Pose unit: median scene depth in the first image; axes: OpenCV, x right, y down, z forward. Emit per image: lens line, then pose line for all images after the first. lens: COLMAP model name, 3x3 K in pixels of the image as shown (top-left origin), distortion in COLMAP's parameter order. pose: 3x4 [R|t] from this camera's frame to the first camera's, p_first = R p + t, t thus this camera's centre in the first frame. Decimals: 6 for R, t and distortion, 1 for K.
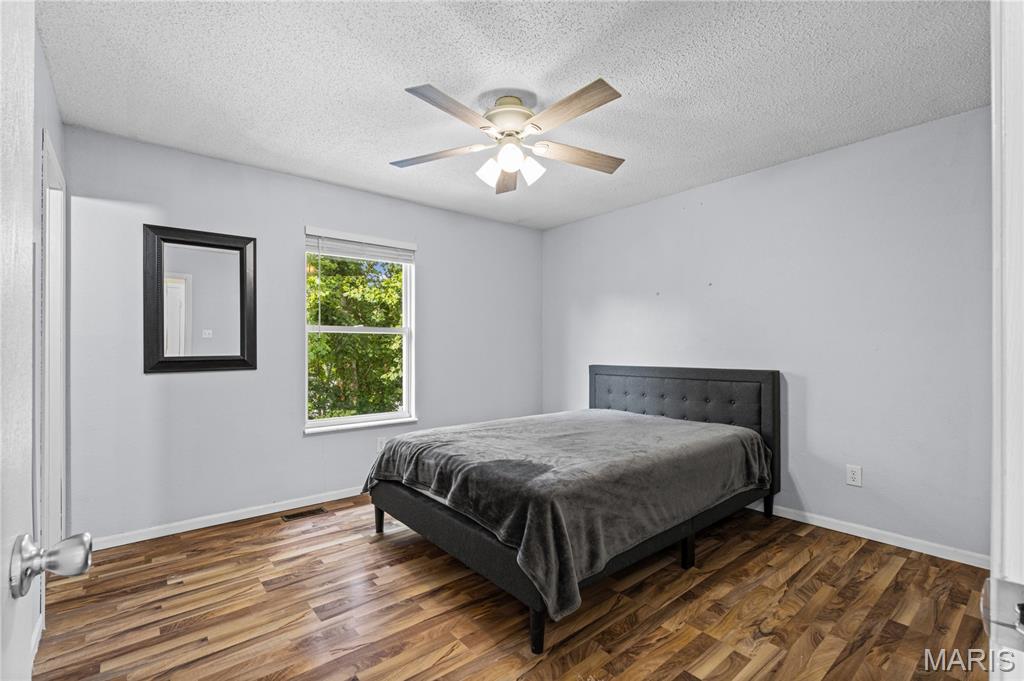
lens RADIAL K [[466.0, 0, 511.7], [0, 466.0, 342.5], [0, 0, 1]] dist [0.004710, -0.000974]
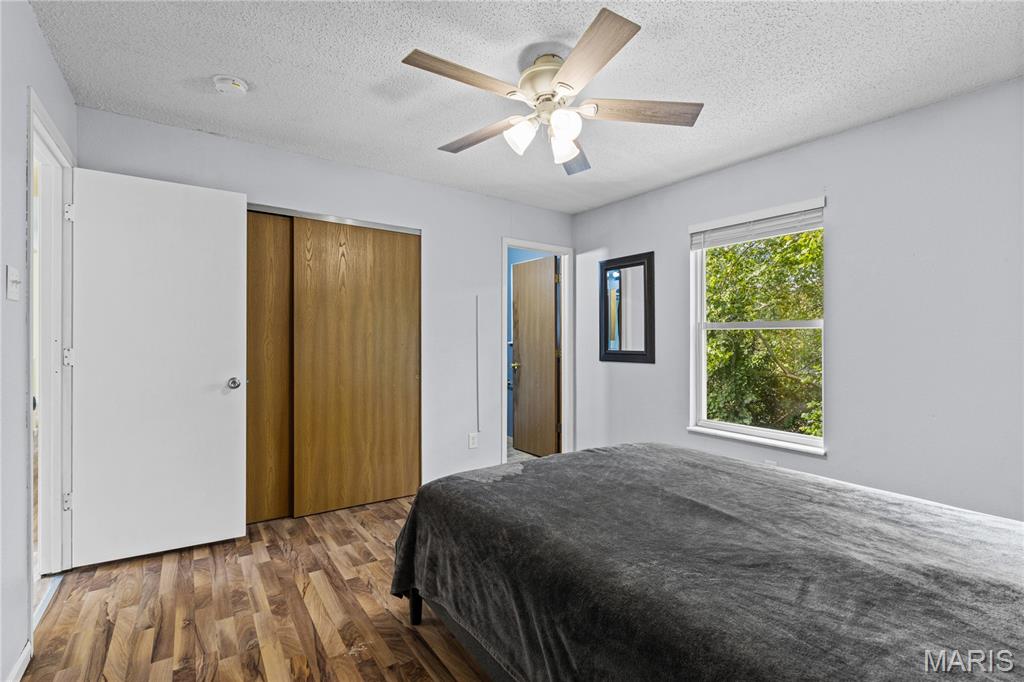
lens RADIAL K [[466.0, 0, 513.6], [0, 466.0, 338.1], [0, 0, 1]] dist [0.004710, -0.000974]
pose [[-0.089103, -0.005462, -0.996007, 0.780241], [-0.001080, 0.999985, -0.005388, 0.000929], [0.996022, 0.000595, -0.089108, 0.918643]]
